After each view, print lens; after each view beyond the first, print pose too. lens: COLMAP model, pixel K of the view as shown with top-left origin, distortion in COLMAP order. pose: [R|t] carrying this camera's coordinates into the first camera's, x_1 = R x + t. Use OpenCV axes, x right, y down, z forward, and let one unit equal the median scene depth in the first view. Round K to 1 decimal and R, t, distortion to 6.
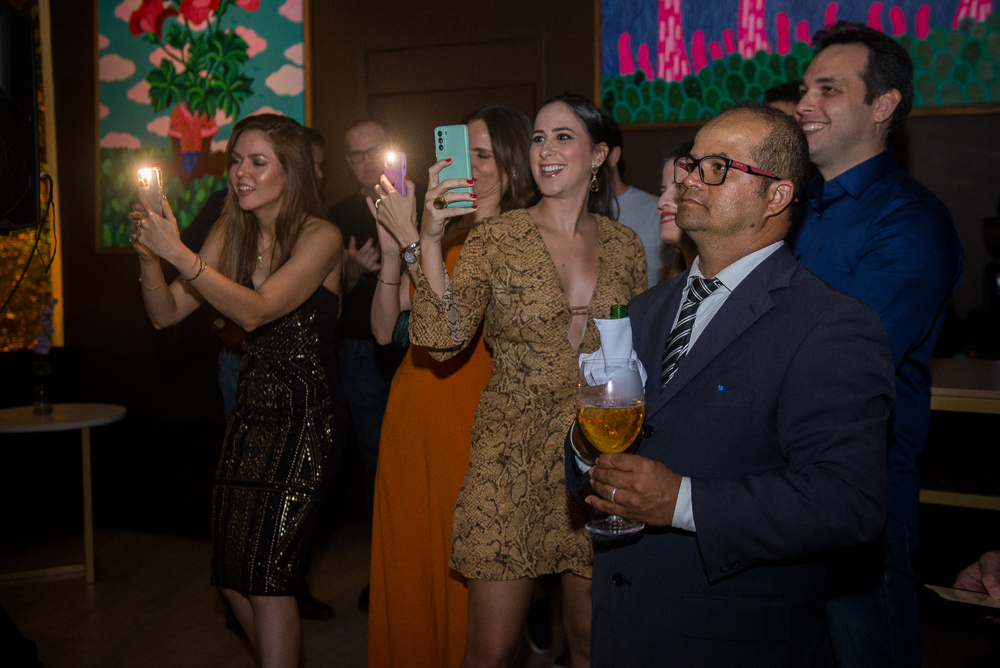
lens RADIAL K [[1077.2, 0, 498.0], [0, 1077.2, 335.9], [0, 0, 1]] dist [0.028375, 0.000000]
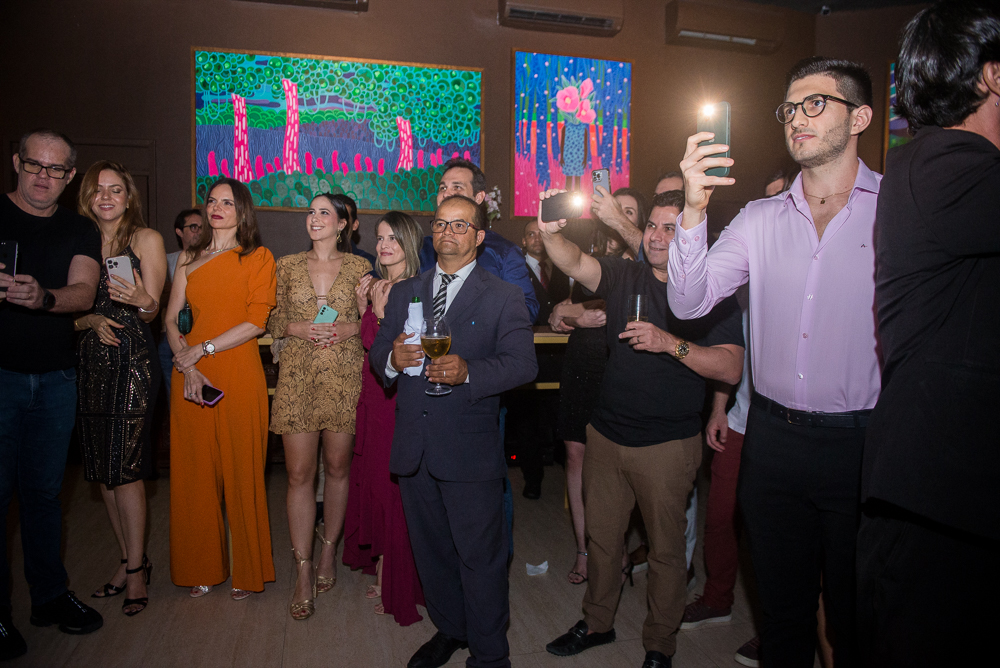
lens RADIAL K [[680.7, 0, 497.1], [0, 680.7, 331.2], [0, 0, 1]] dist [-0.031712, -0.009212]
pose [[0.779931, -0.033295, 0.624980, -0.208189], [0.047231, 0.998868, -0.005727, 0.027093], [-0.624081, 0.033985, 0.780620, -0.089062]]
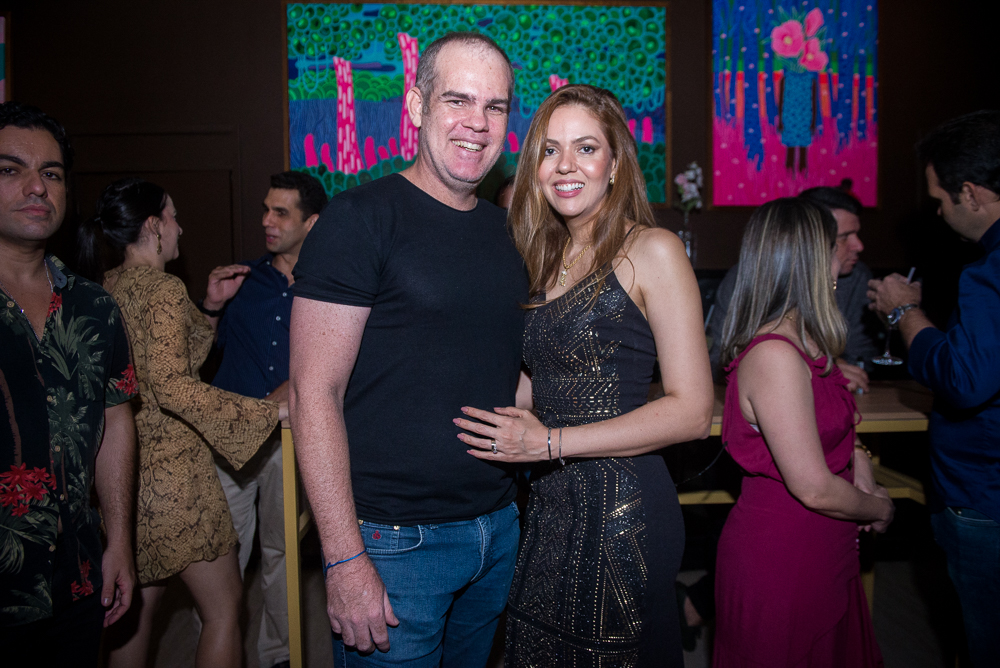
lens RADIAL K [[680.7, 0, 501.8], [0, 680.7, 334.1], [0, 0, 1]] dist [-0.031712, -0.009212]
pose [[0.871894, -0.036407, 0.488339, -0.086280], [0.055117, 0.998192, -0.023990, -0.013145], [-0.486582, 0.047832, 0.872324, 0.208501]]
